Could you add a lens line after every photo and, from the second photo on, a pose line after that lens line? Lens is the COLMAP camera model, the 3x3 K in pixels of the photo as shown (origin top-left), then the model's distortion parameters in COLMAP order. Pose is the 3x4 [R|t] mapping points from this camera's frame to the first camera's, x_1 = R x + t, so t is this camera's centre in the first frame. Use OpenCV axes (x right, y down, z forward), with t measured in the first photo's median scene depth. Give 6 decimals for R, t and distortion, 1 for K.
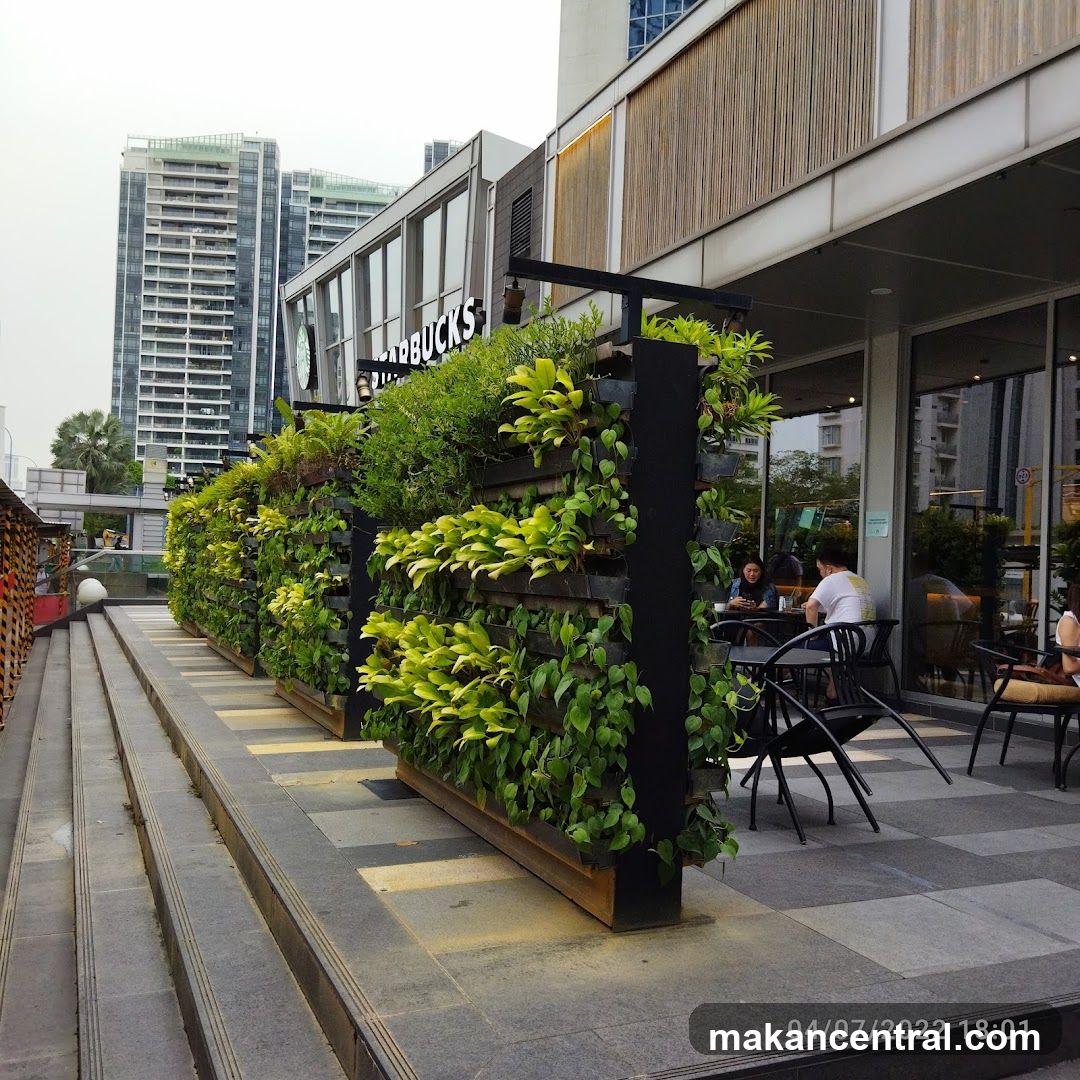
lens RADIAL K [[1041.0, 0, 540.0], [0, 1041.0, 540.0], [0, 0, 1]] dist [0.101562, -0.163997]
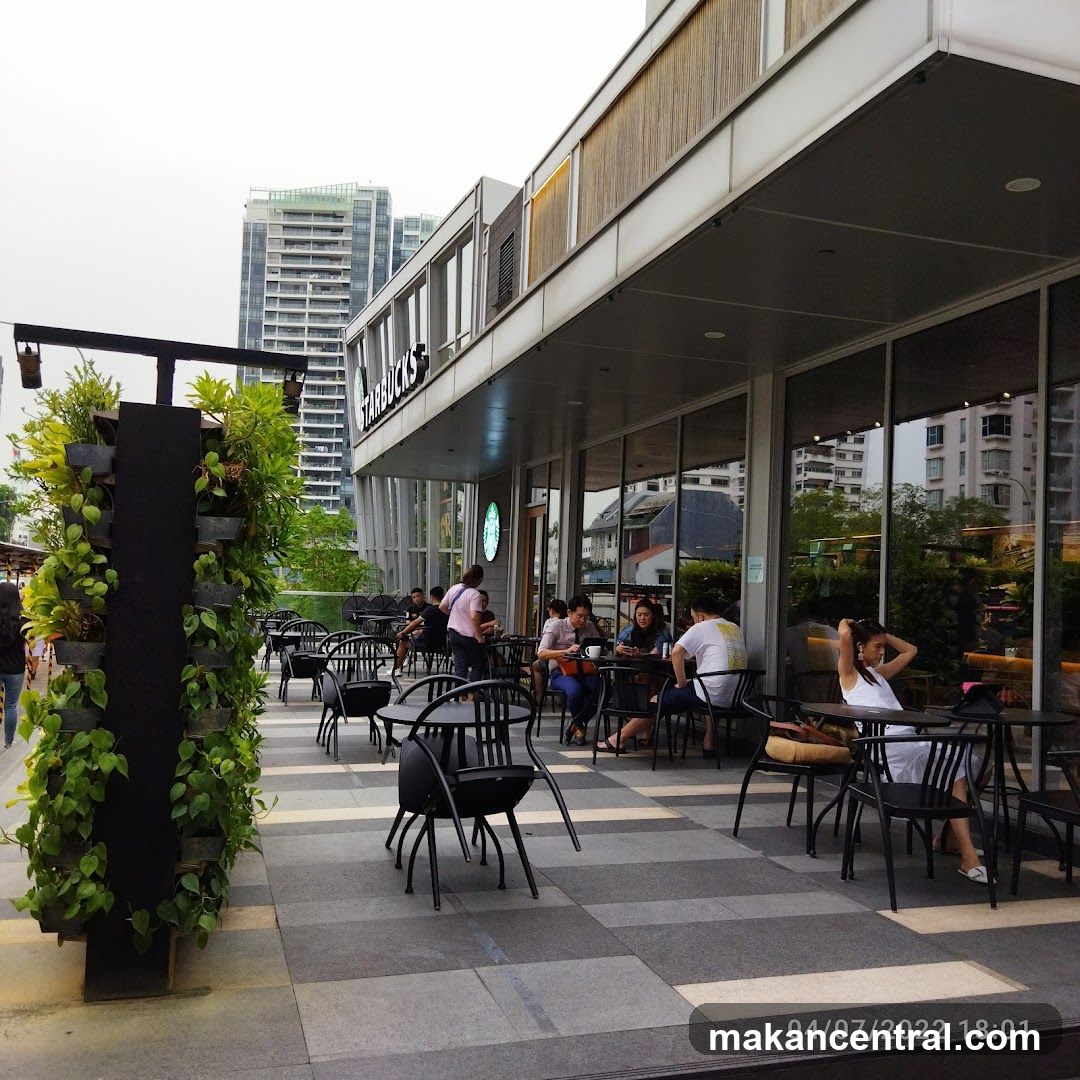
lens RADIAL K [[1041.0, 0, 540.0], [0, 1041.0, 540.0], [0, 0, 1]] dist [0.101562, -0.163997]
pose [[0.995031, -0.001893, -0.099543, 0.420615], [-0.001374, 0.999463, -0.032743, -0.020461], [0.099552, 0.032717, 0.994494, 0.028573]]
